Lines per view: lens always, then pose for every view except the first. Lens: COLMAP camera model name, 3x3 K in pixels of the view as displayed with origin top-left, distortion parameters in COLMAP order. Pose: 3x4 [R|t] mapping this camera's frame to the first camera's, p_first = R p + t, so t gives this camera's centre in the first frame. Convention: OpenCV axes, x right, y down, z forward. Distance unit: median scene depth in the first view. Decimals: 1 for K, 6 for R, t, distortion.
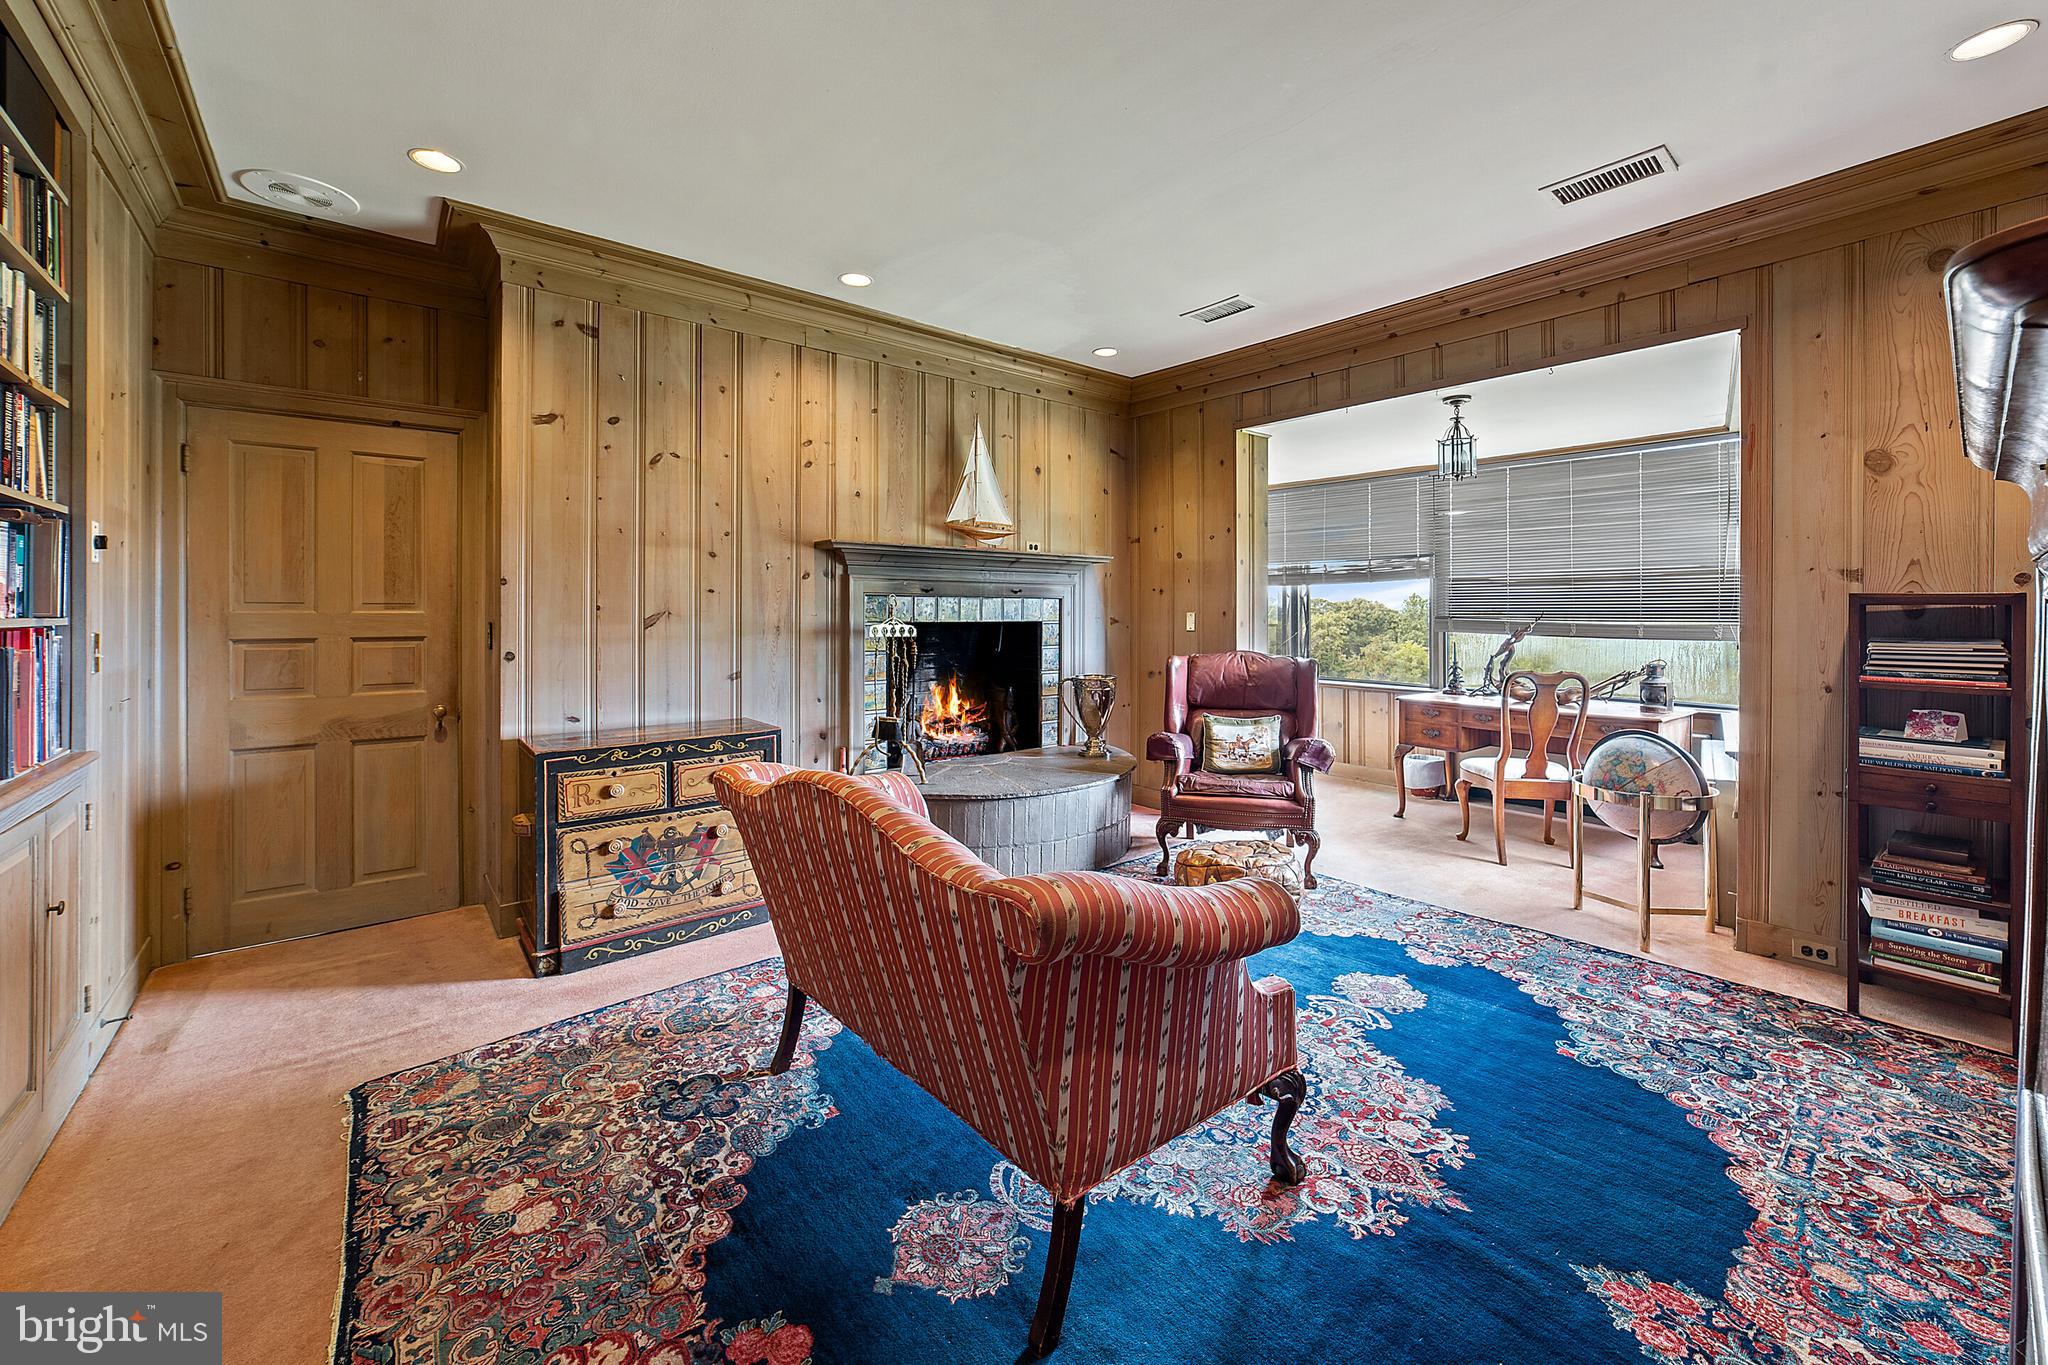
lens RADIAL K [[784.2, 0, 1032.9], [0, 784.2, 617.9], [0, 0, 1]] dist [-0.024408, 0.008088]
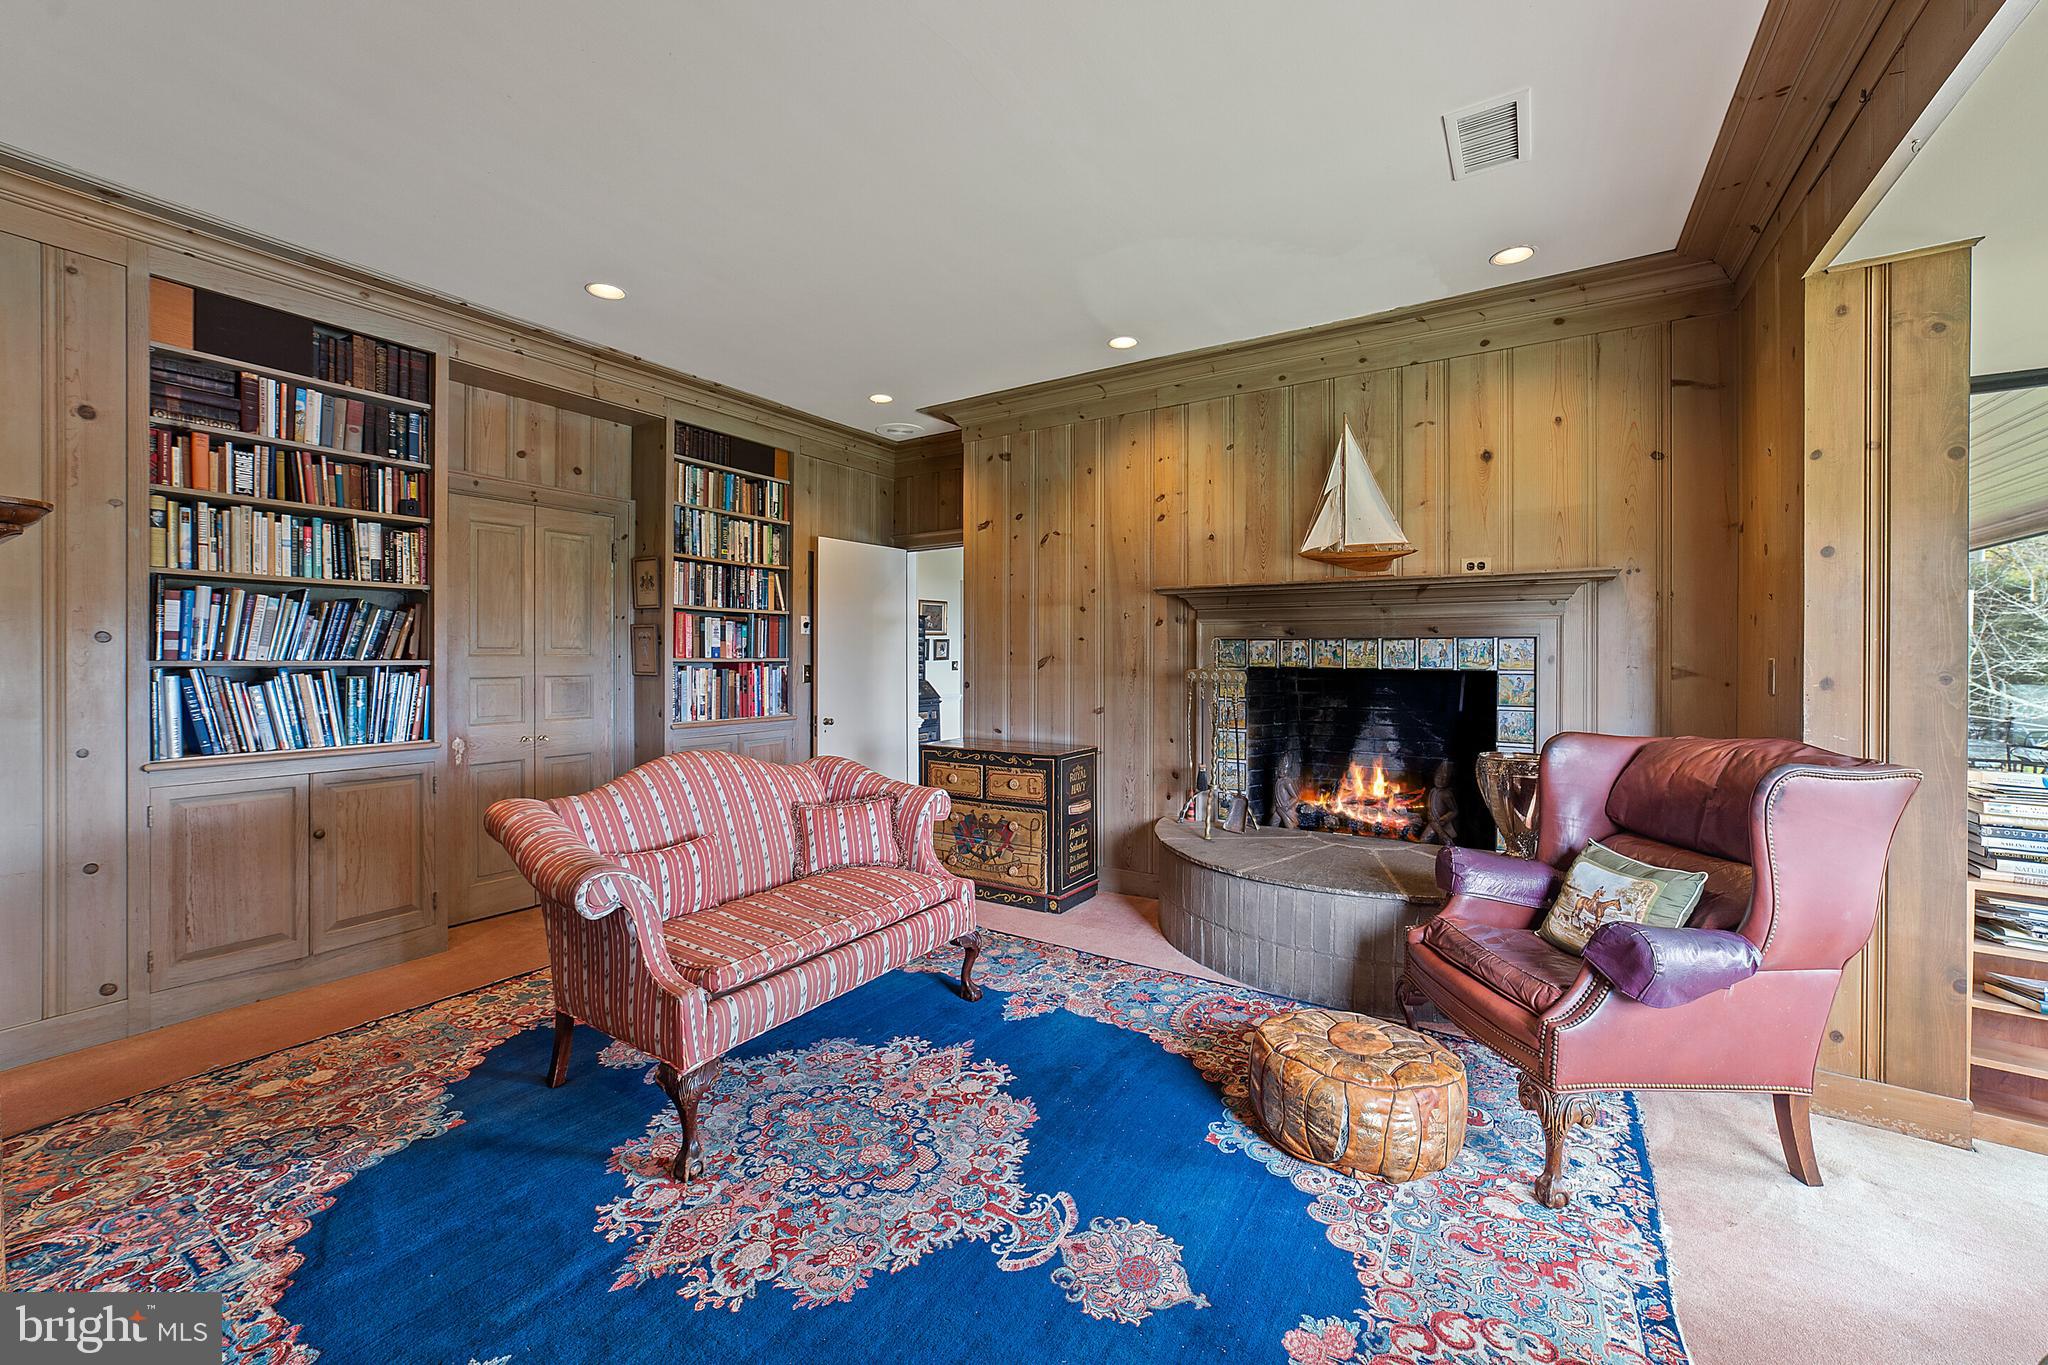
lens RADIAL K [[795.4, 0, 1041.4], [0, 795.4, 662.2], [0, 0, 1]] dist [-0.025506, 0.009754]
pose [[0.329091, 0.008349, -0.944261, 0.865362], [-0.008768, 0.999945, 0.005786, -0.005690], [0.944257, 0.006375, 0.329146, 0.621770]]
